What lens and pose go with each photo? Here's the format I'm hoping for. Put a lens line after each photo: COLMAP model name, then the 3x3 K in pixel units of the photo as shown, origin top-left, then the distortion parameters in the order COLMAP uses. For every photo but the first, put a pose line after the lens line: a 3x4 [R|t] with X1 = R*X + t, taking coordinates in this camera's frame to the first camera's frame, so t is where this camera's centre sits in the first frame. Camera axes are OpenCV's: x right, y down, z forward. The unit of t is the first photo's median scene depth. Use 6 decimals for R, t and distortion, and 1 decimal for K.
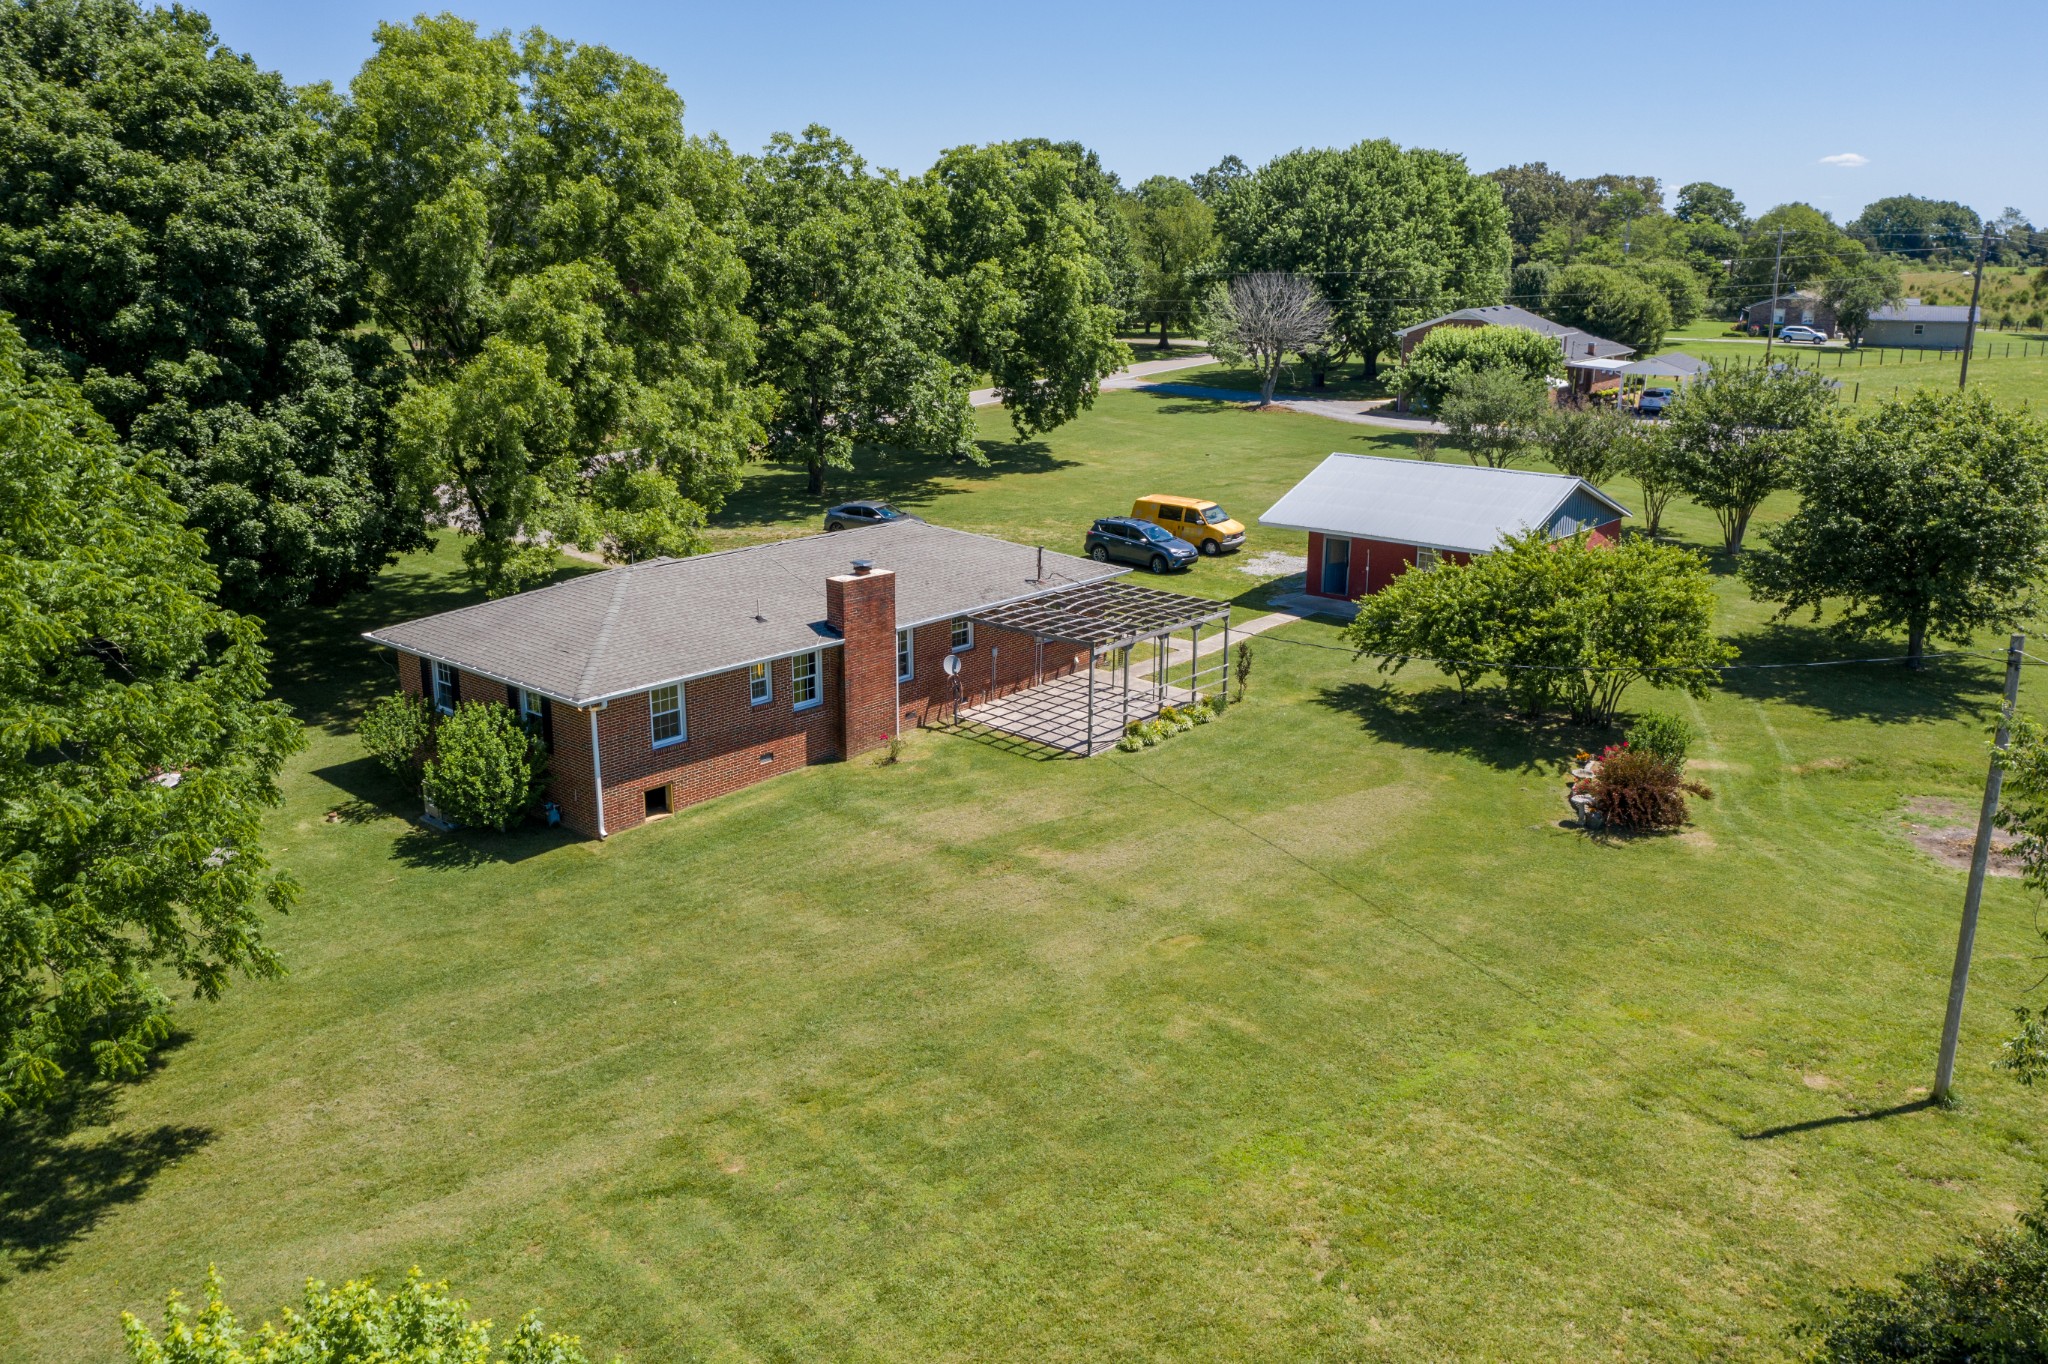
lens RADIAL K [[1615.9, 0, 1024.2], [0, 1615.9, 687.8], [0, 0, 1]] dist [-0.004844, 0.008530]
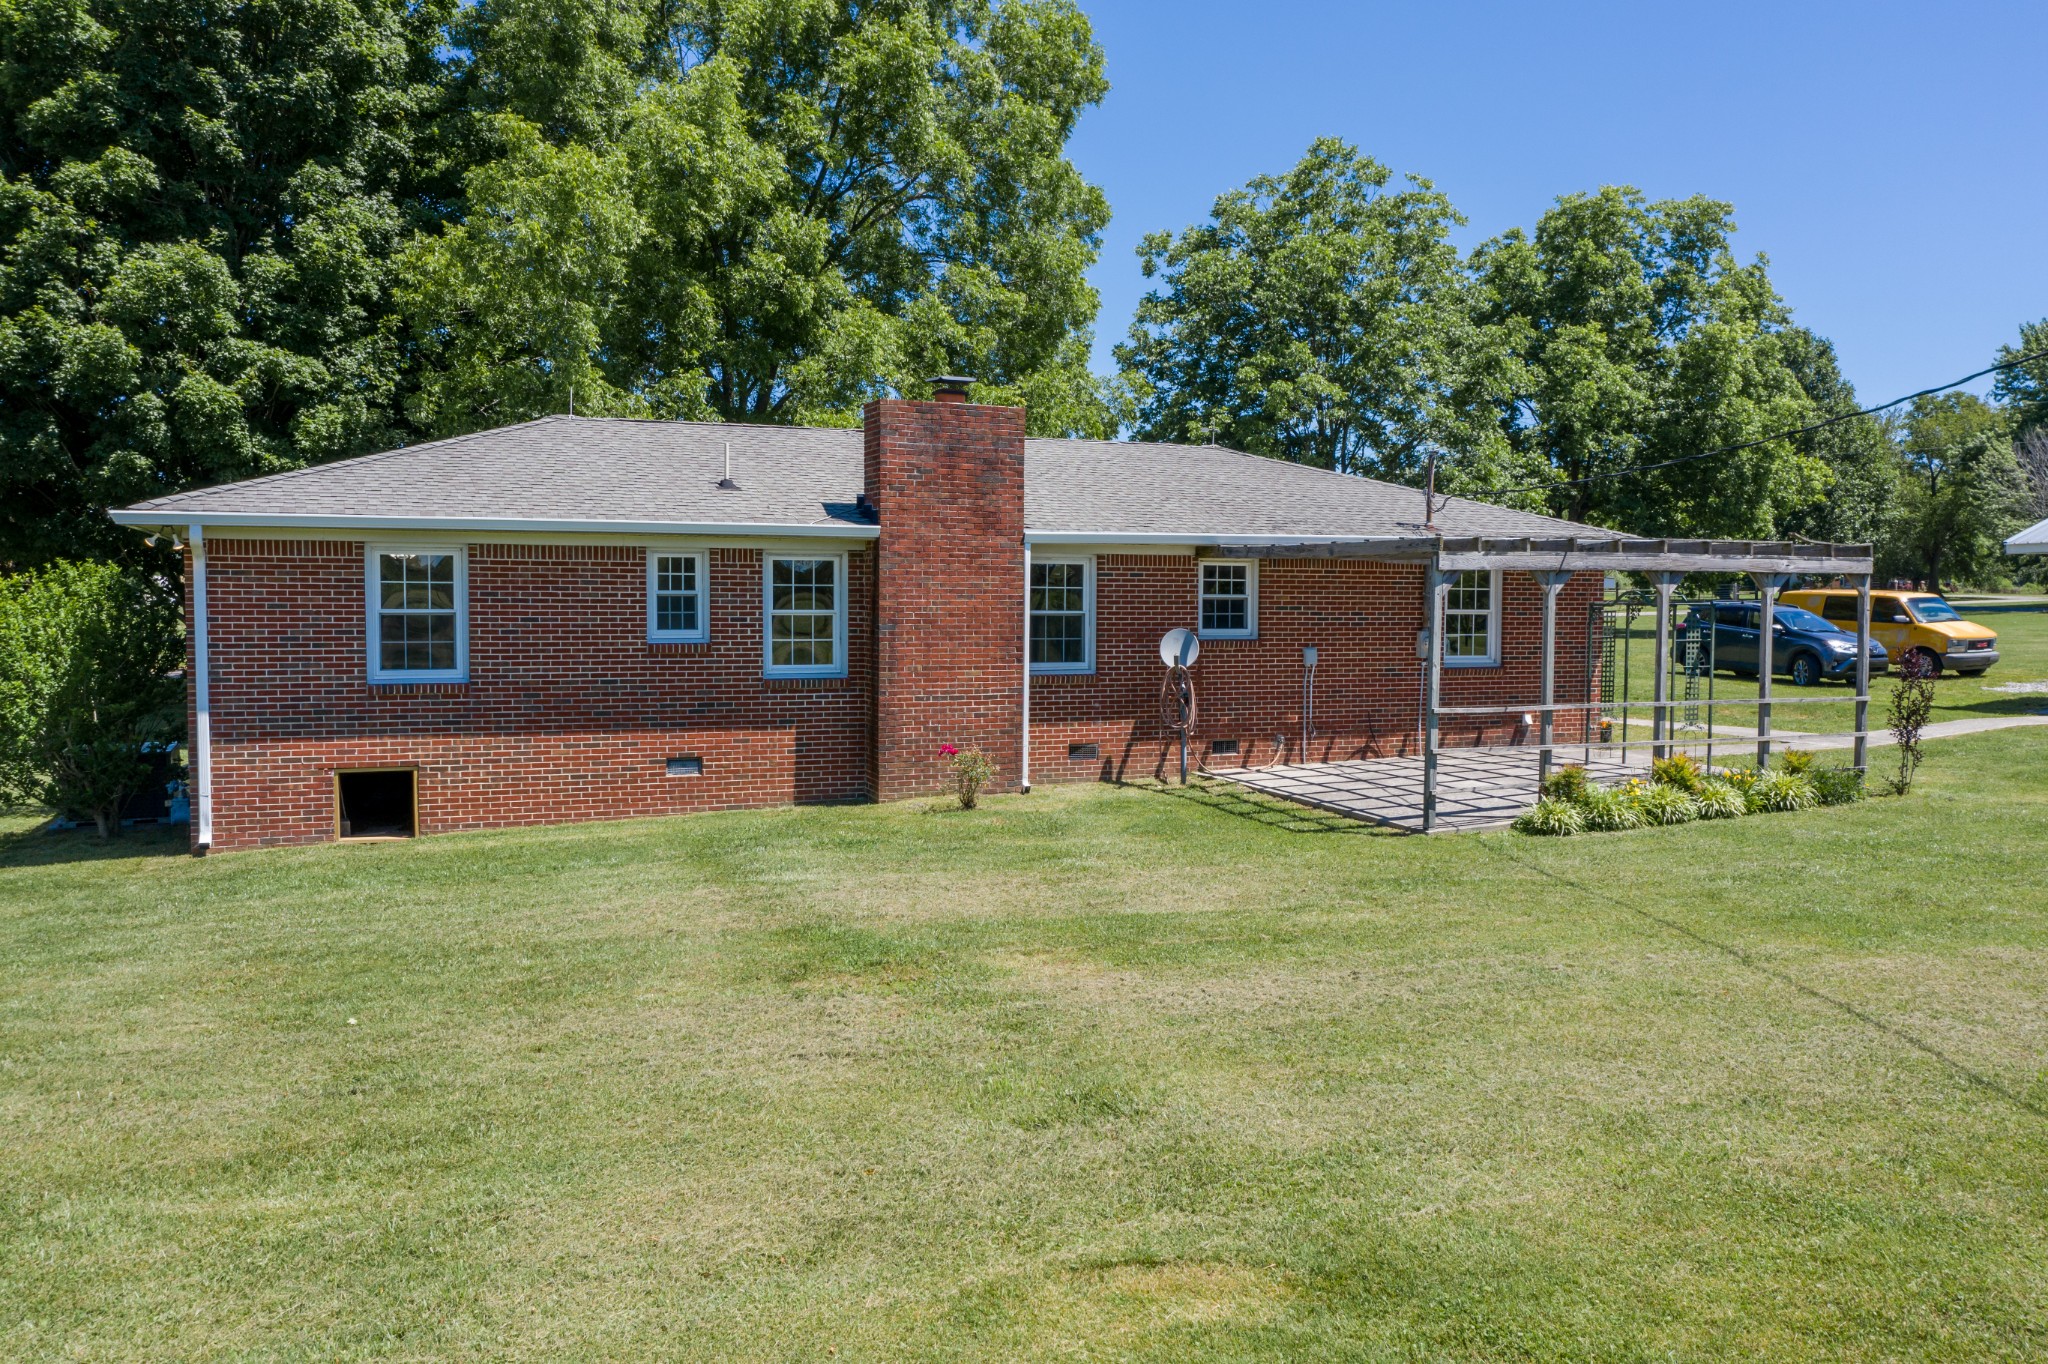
lens RADIAL K [[1615.9, 0, 1027.3], [0, 1615.9, 667.4], [0, 0, 1]] dist [-0.004844, 0.008530]
pose [[0.900505, 0.016835, -0.434520, 0.124244], [-0.115953, 0.972366, -0.202629, 0.095036], [0.419101, 0.232852, 0.877573, 0.610727]]
